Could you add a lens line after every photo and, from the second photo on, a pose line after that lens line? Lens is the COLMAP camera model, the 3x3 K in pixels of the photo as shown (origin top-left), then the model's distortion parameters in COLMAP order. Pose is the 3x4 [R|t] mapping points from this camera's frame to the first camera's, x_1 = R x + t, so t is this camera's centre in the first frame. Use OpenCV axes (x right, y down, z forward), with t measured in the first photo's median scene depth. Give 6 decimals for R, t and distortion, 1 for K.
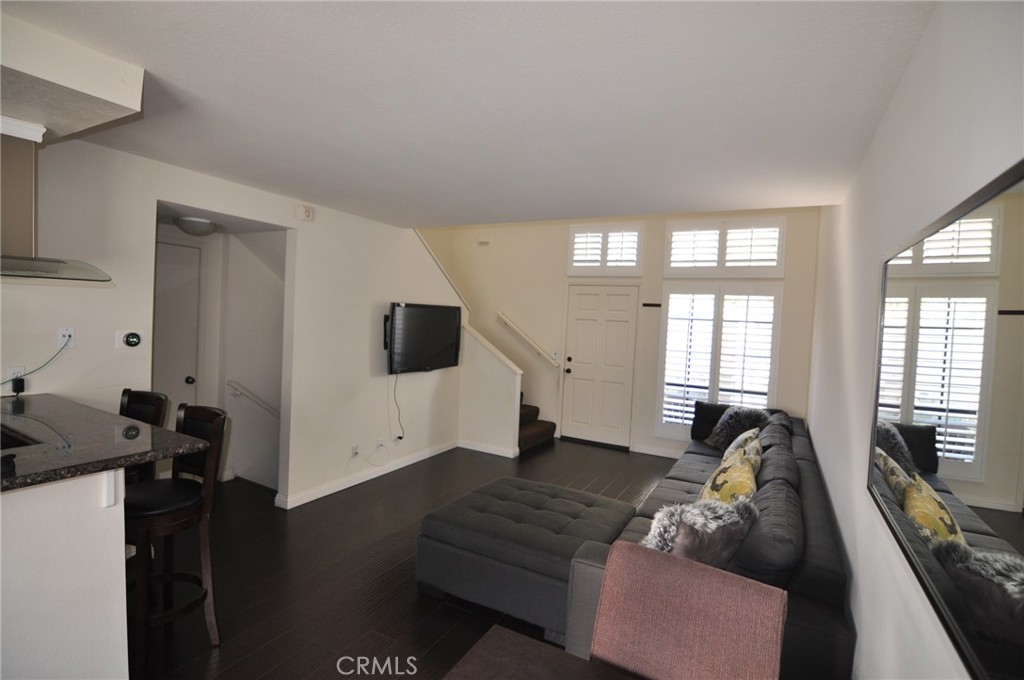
lens RADIAL K [[490.1, 0, 507.1], [0, 490.1, 334.6], [0, 0, 1]] dist [0.000665, -0.017228]
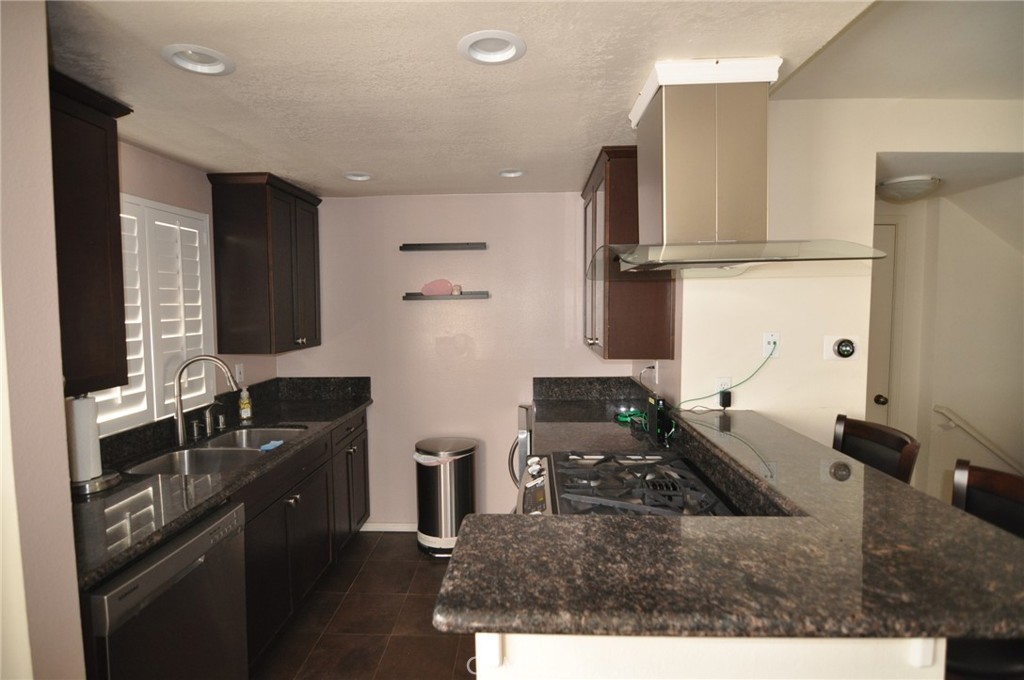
lens RADIAL K [[490.1, 0, 507.1], [0, 490.1, 334.6], [0, 0, 1]] dist [0.000665, -0.017228]
pose [[0.442001, 0.001453, -0.897013, -0.170818], [-0.003183, 0.999995, 0.000051, -0.004775], [0.897009, 0.002833, 0.442004, 0.107714]]
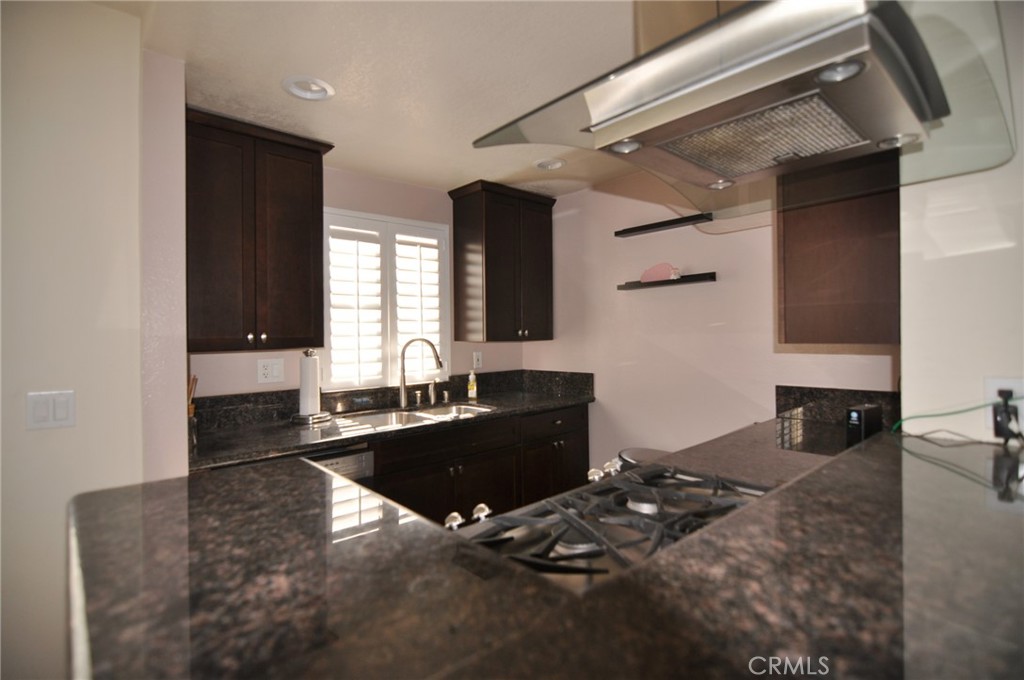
lens RADIAL K [[490.1, 0, 507.1], [0, 490.1, 334.6], [0, 0, 1]] dist [0.000665, -0.017228]
pose [[-0.328248, -0.047084, -0.943417, -0.208876], [-0.037921, 0.998609, -0.036645, 0.027746], [0.943830, 0.023747, -0.329577, 0.318526]]
